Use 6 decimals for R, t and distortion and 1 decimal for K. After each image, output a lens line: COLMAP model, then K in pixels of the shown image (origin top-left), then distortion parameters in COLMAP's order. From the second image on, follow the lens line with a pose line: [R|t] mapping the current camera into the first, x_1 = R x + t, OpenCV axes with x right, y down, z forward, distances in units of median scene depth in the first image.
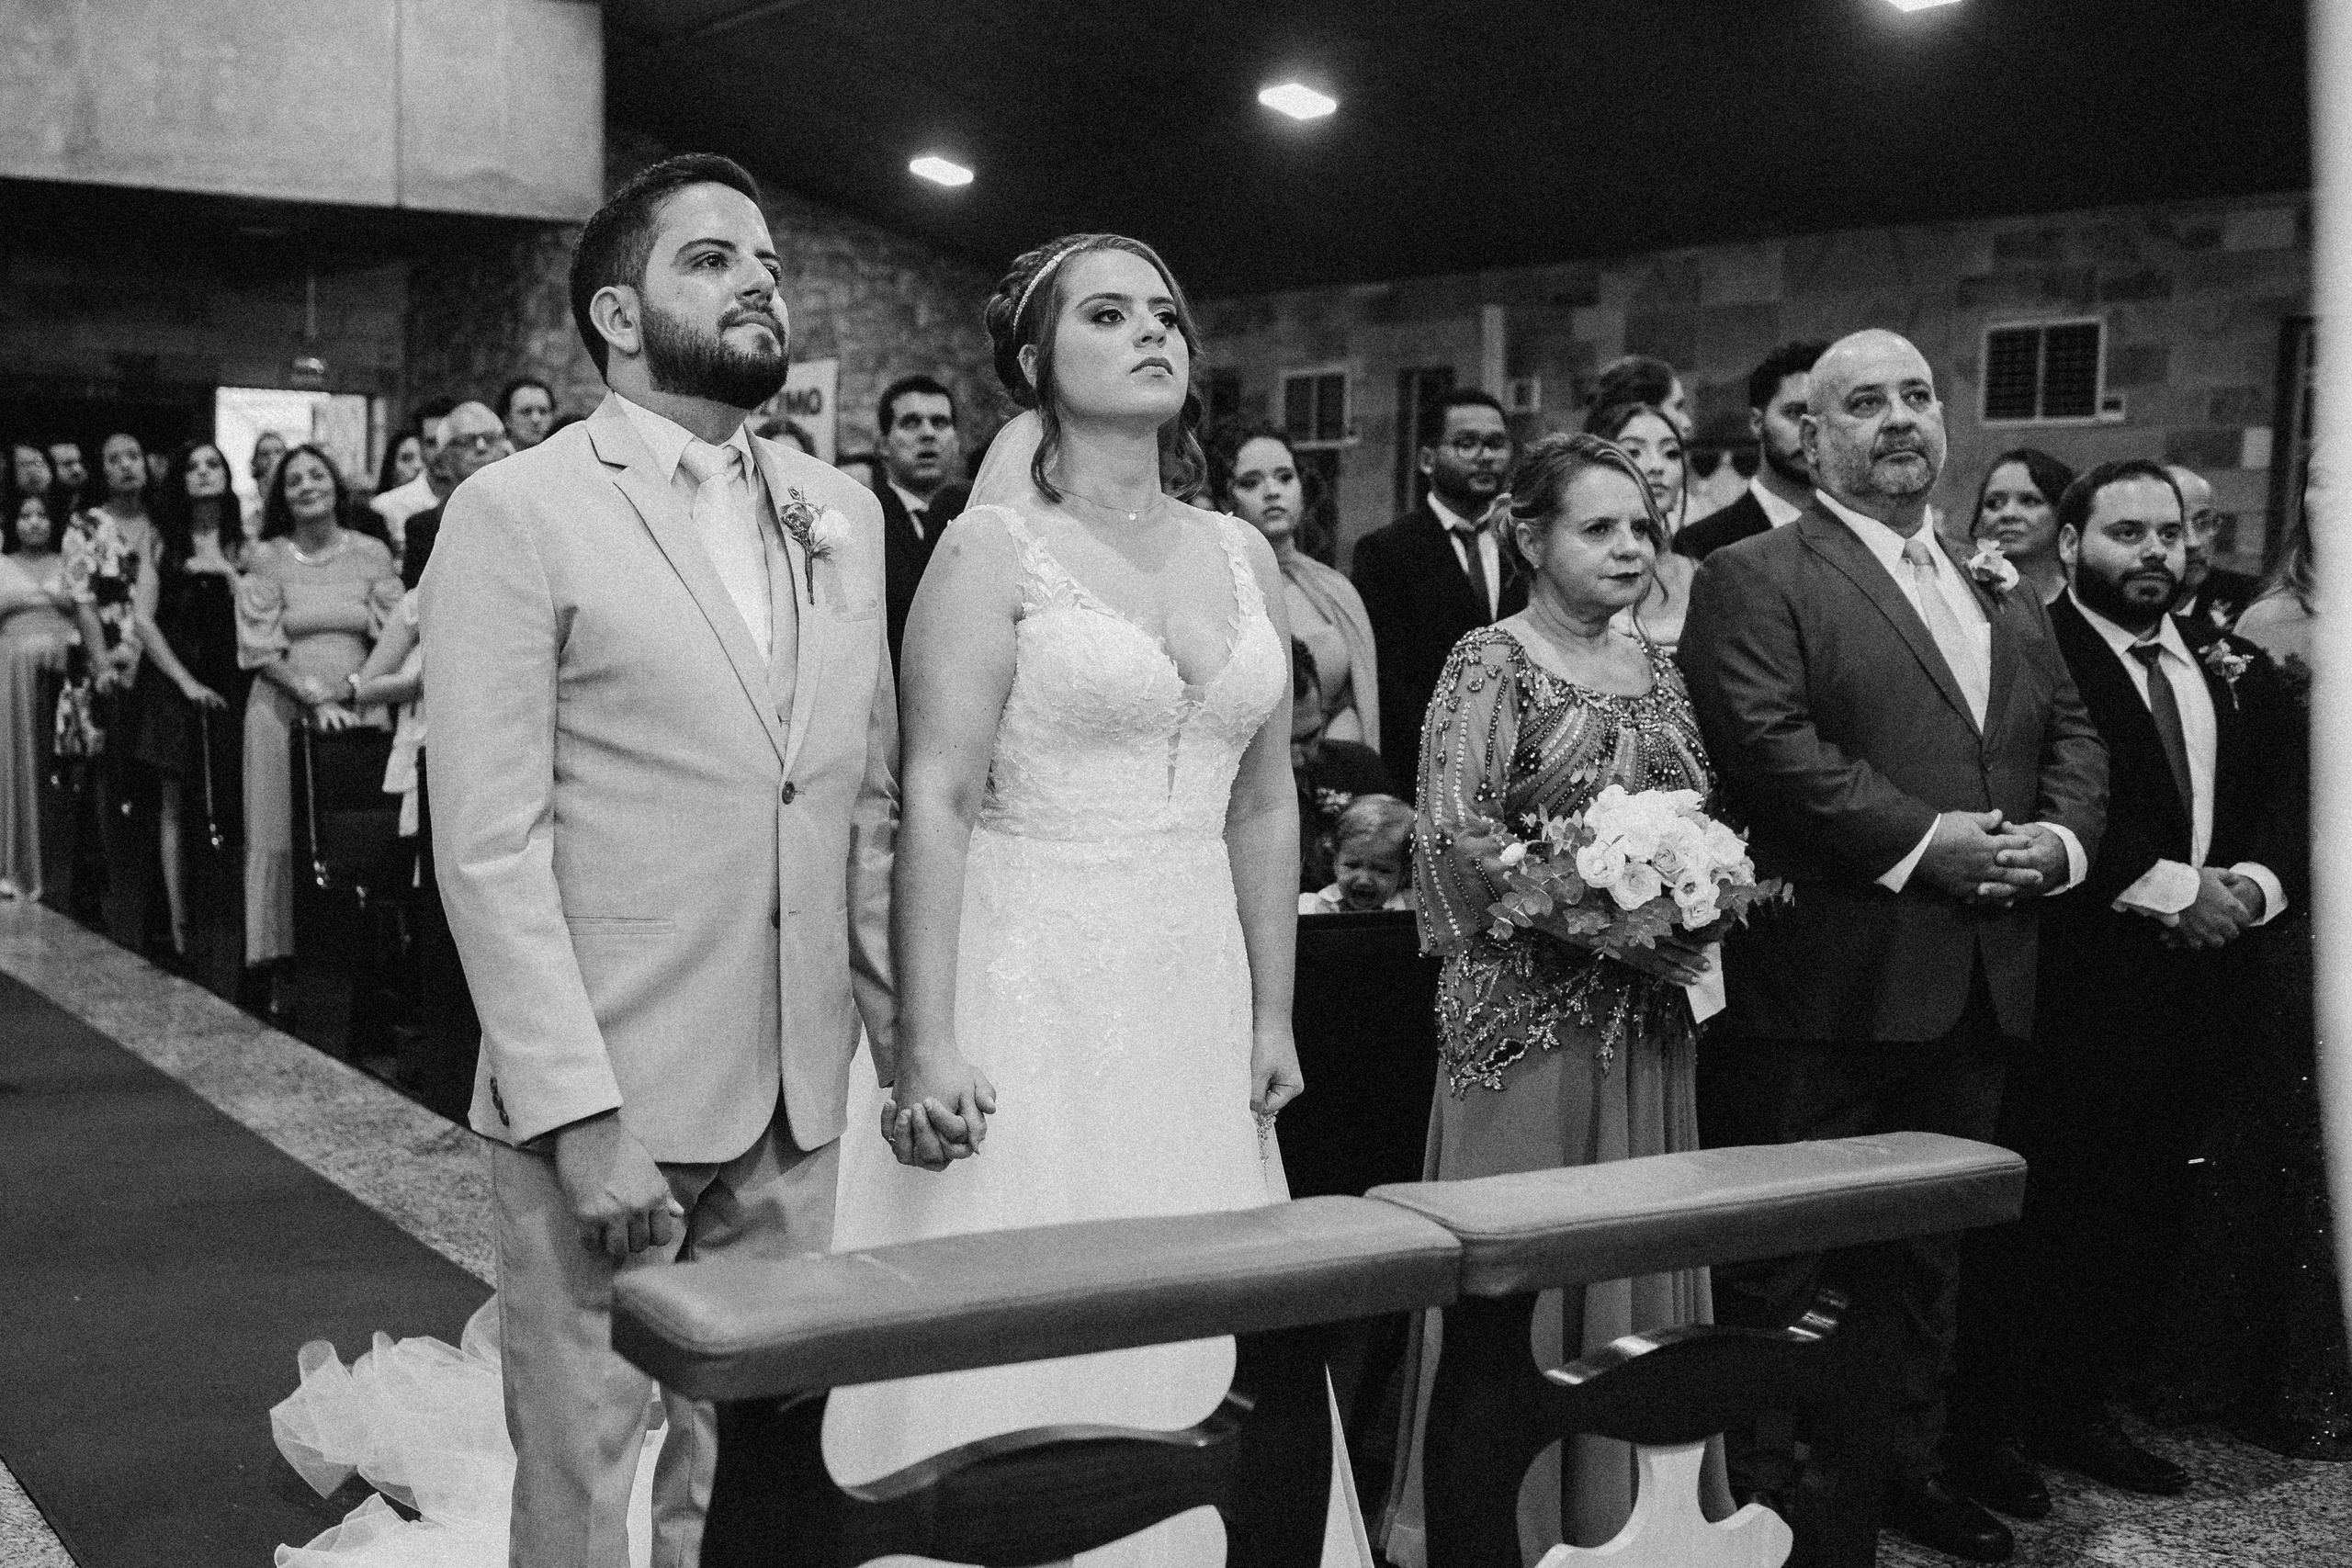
lens RADIAL K [[2680.6, 0, 1171.6], [0, 2680.6, 980.5], [0, 0, 1]] dist [-0.074753, 0.002936]
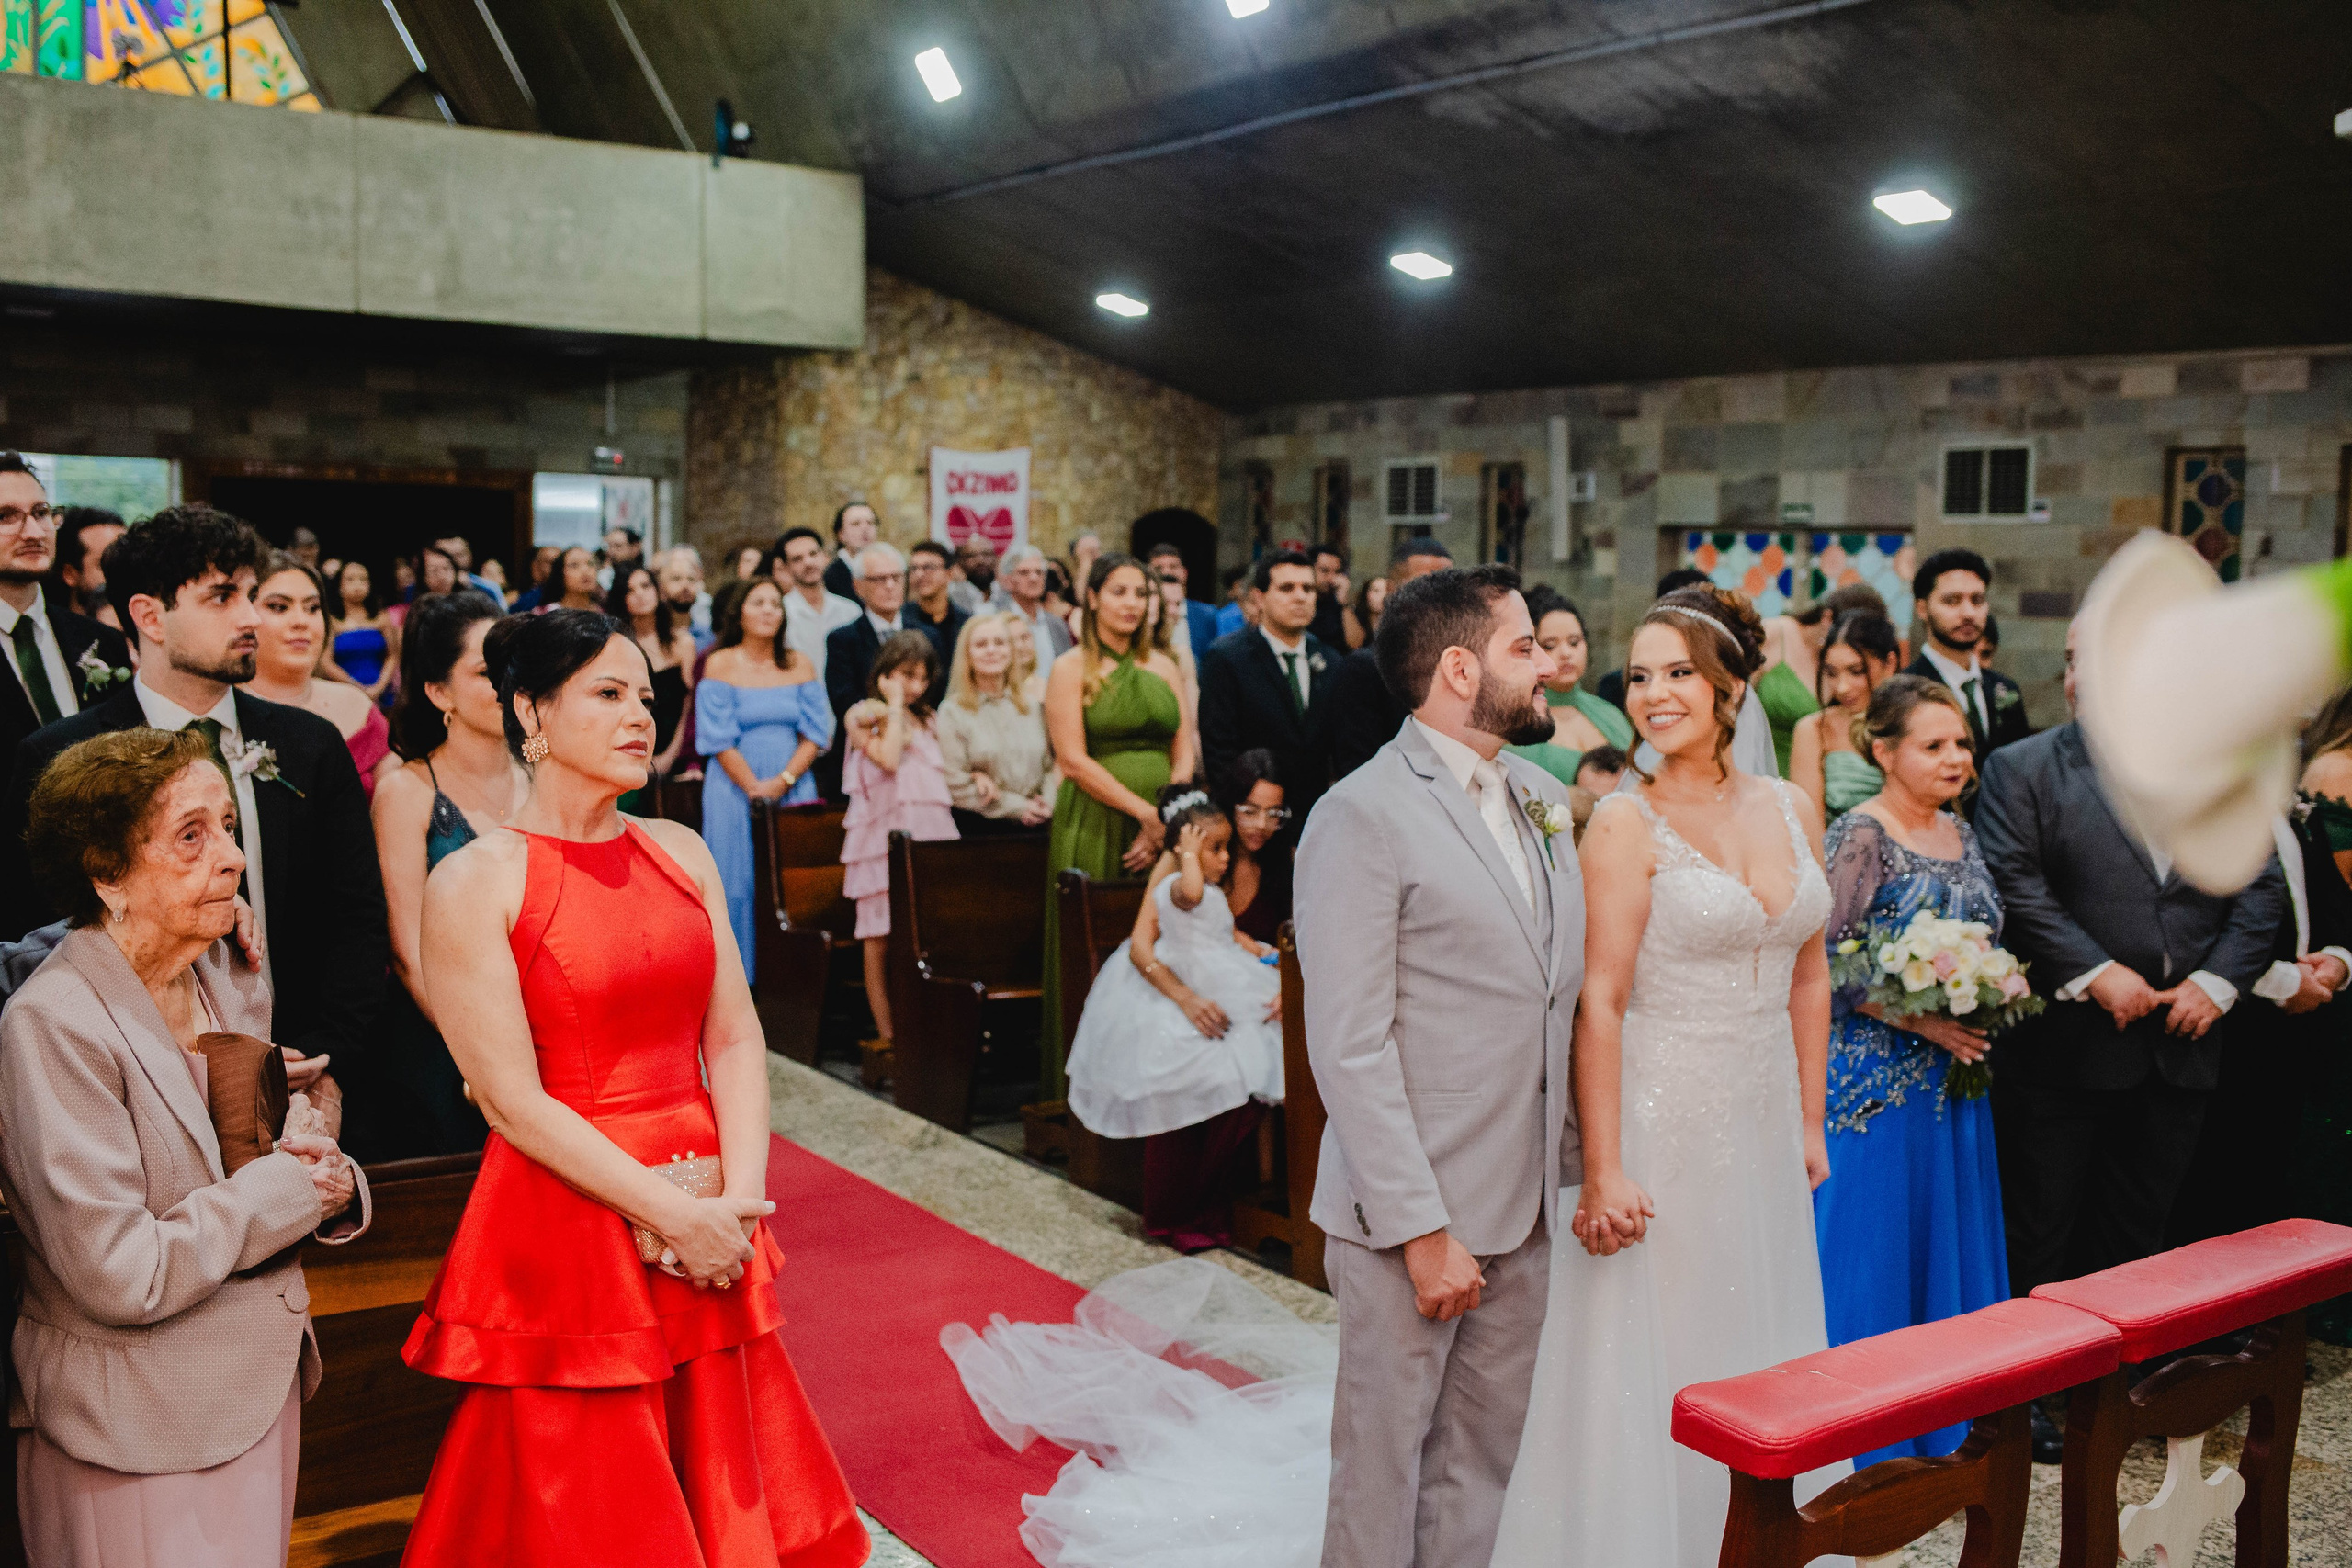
lens RADIAL K [[2310.5, 0, 1176.0], [0, 2310.5, 784.0], [0, 0, 1]] dist [-0.117004, 0.005037]
pose [[0.996347, -0.010468, 0.084748, -0.167519], [0.011856, 0.999804, -0.015882, -0.063703], [-0.084565, 0.016829, 0.996276, -0.091097]]
